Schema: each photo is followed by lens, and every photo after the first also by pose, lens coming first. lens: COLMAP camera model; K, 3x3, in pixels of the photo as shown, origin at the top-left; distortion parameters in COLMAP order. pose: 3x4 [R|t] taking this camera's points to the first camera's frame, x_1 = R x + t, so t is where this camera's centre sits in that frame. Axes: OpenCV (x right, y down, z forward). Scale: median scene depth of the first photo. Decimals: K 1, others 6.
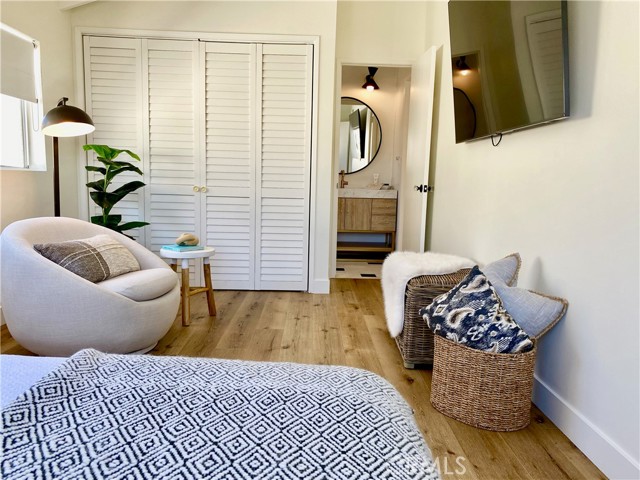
lens RADIAL K [[505.8, 0, 318.7], [0, 505.8, 246.4], [0, 0, 1]] dist [0.008422, -0.010646]
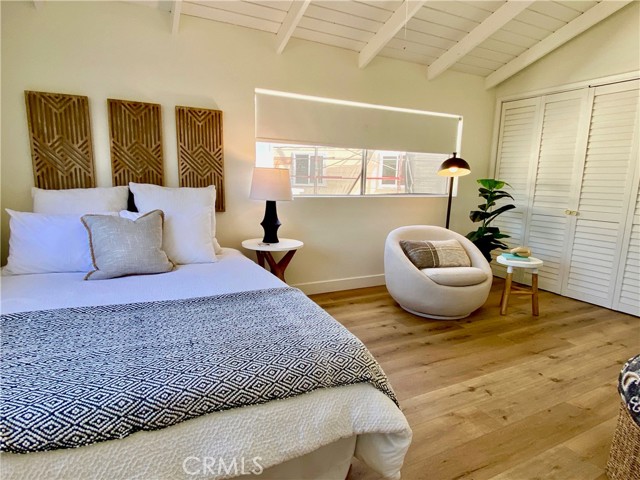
lens RADIAL K [[365.2, 0, 320.9], [0, 365.2, 236.0], [0, 0, 1]] dist [0.018685, -0.002886]
pose [[0.442755, 0.123248, -0.888132, 0.314111], [-0.129341, 0.988927, 0.072756, -0.050676], [0.887265, 0.082659, 0.453793, 0.095904]]
